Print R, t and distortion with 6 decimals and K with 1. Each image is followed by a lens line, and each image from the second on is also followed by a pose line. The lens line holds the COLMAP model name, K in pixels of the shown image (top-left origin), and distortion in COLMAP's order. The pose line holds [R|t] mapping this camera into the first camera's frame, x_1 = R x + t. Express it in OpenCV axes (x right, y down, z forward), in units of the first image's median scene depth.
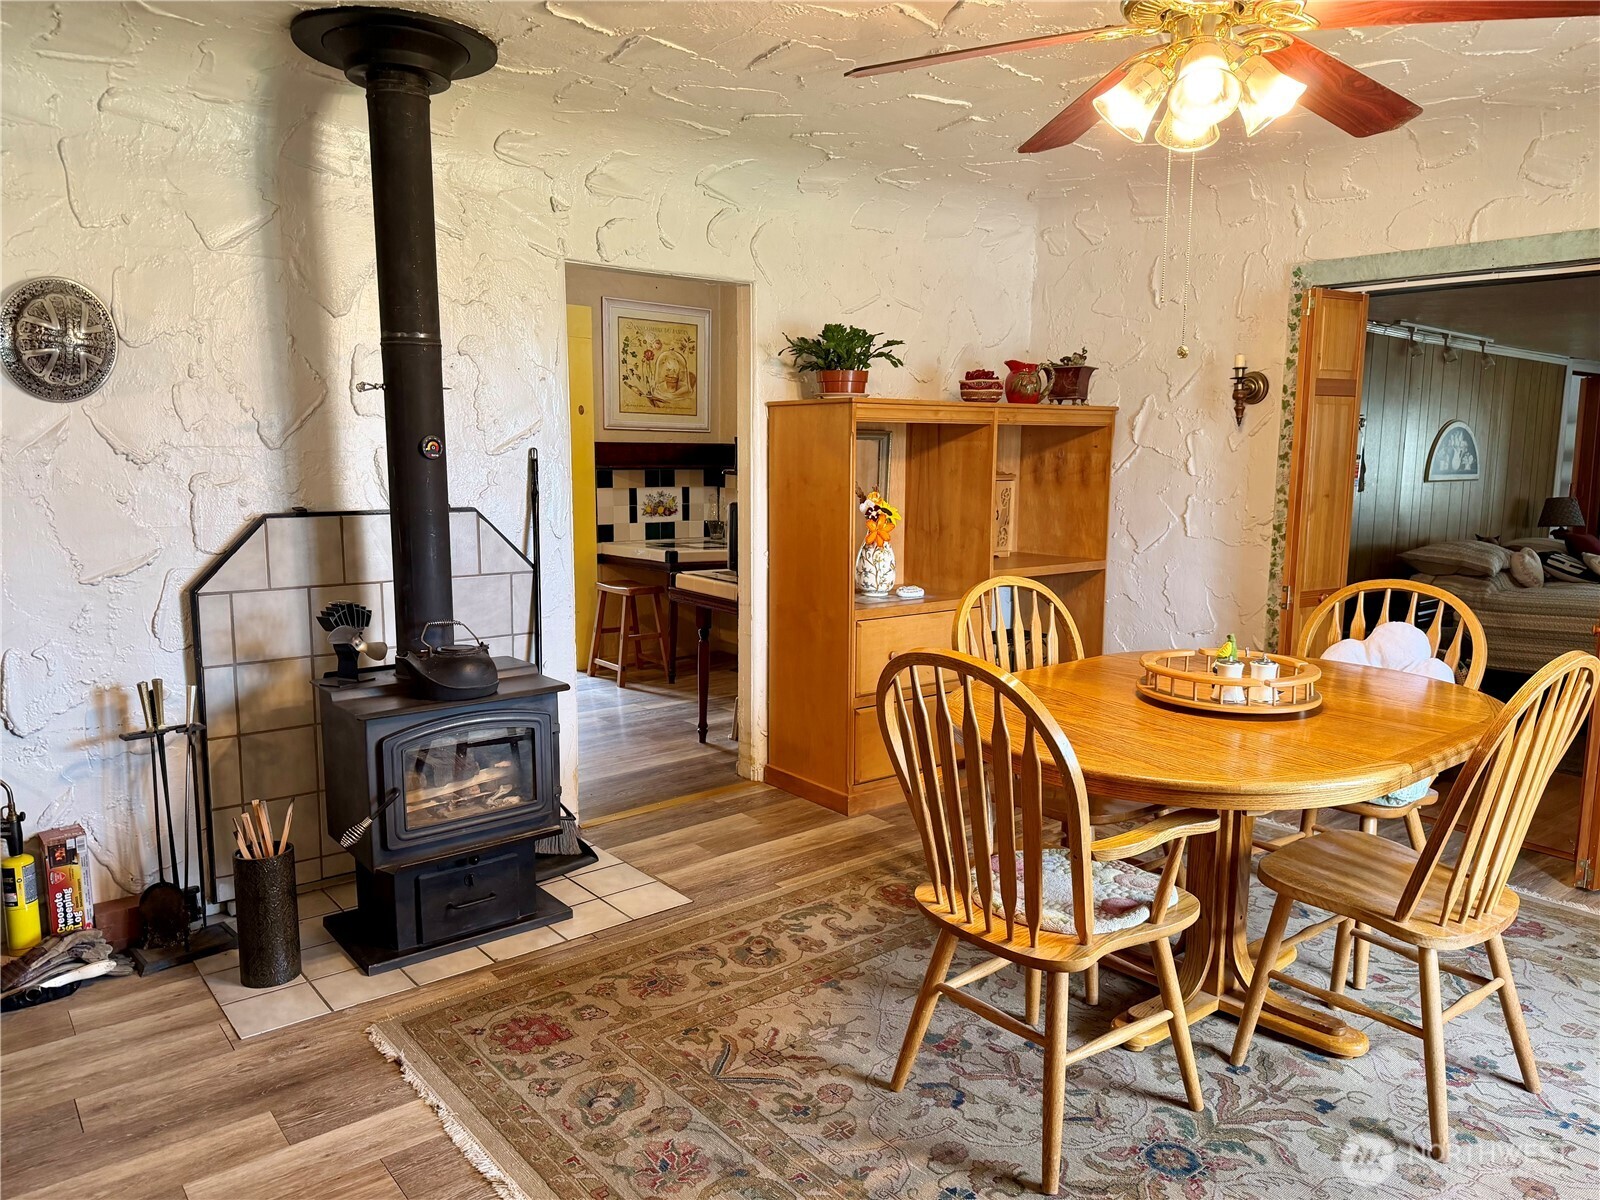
lens RADIAL K [[1123.1, 0, 800.0], [0, 1123.1, 600.0], [0, 0, 1]] dist [0.081190, -0.164105]
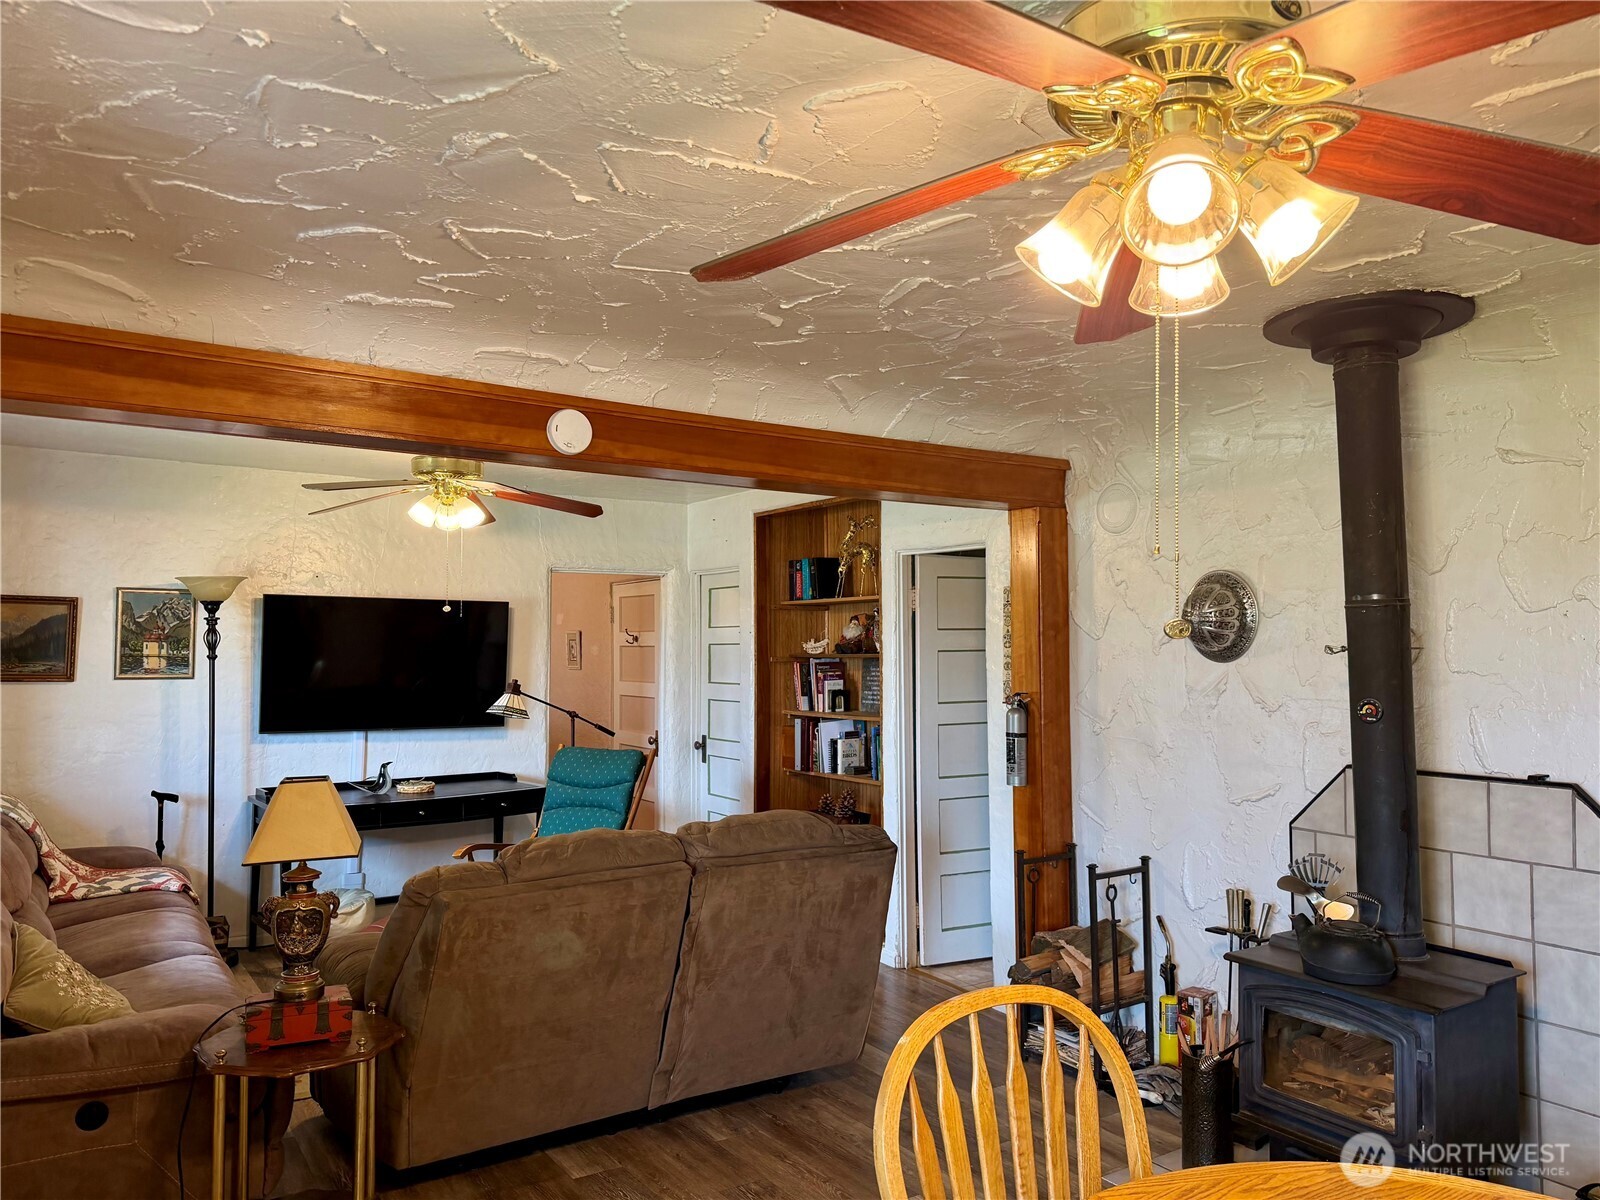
lens RADIAL K [[1121.9, 0, 795.1], [0, 1121.9, 605.3], [0, 0, 1]] dist [0.062527, -0.083023]
pose [[-0.088992, -0.042299, -0.995134, 0.818346], [-0.134208, 0.990496, -0.030100, -0.154241], [0.986949, 0.130876, -0.093823, 0.713162]]
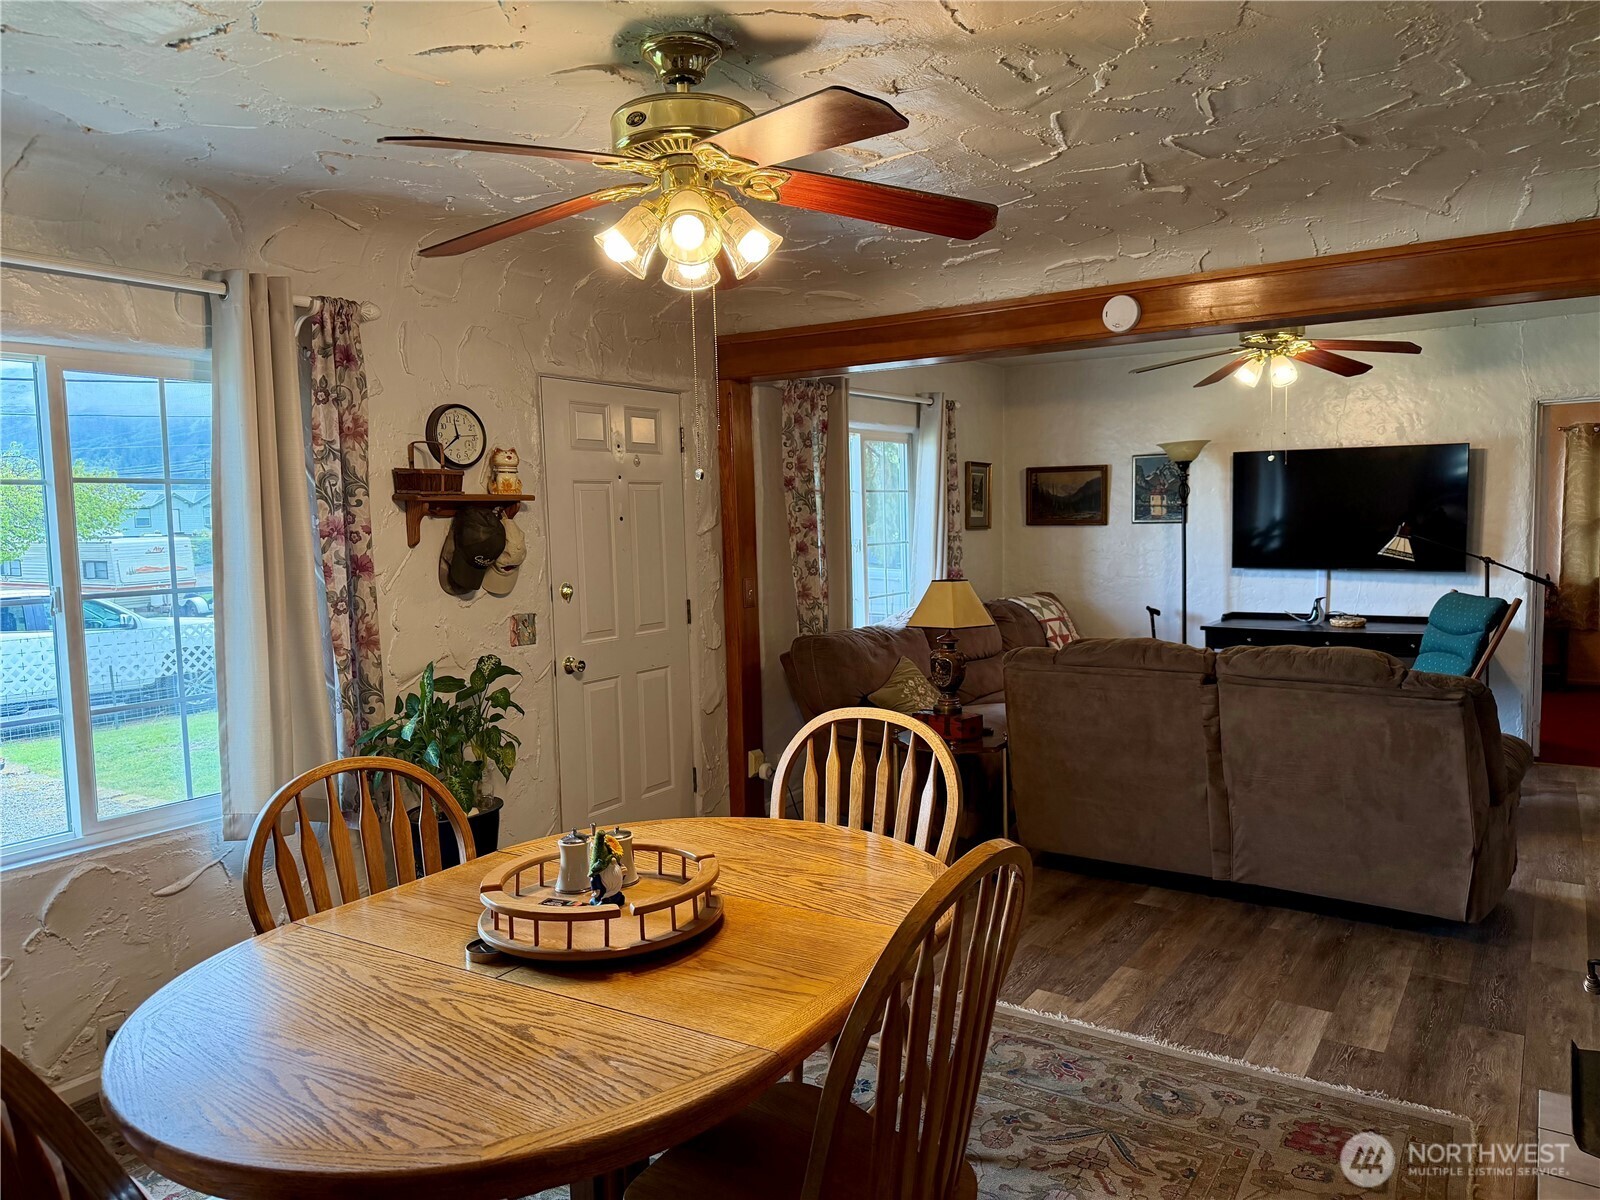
lens RADIAL K [[1121.9, 0, 795.1], [0, 1121.9, 605.3], [0, 0, 1]] dist [0.062527, -0.083023]
pose [[-0.956032, 0.037349, -0.290876, 0.481522], [-0.023238, 0.979090, 0.202095, -0.265474], [0.292341, 0.199968, -0.935173, 1.741395]]
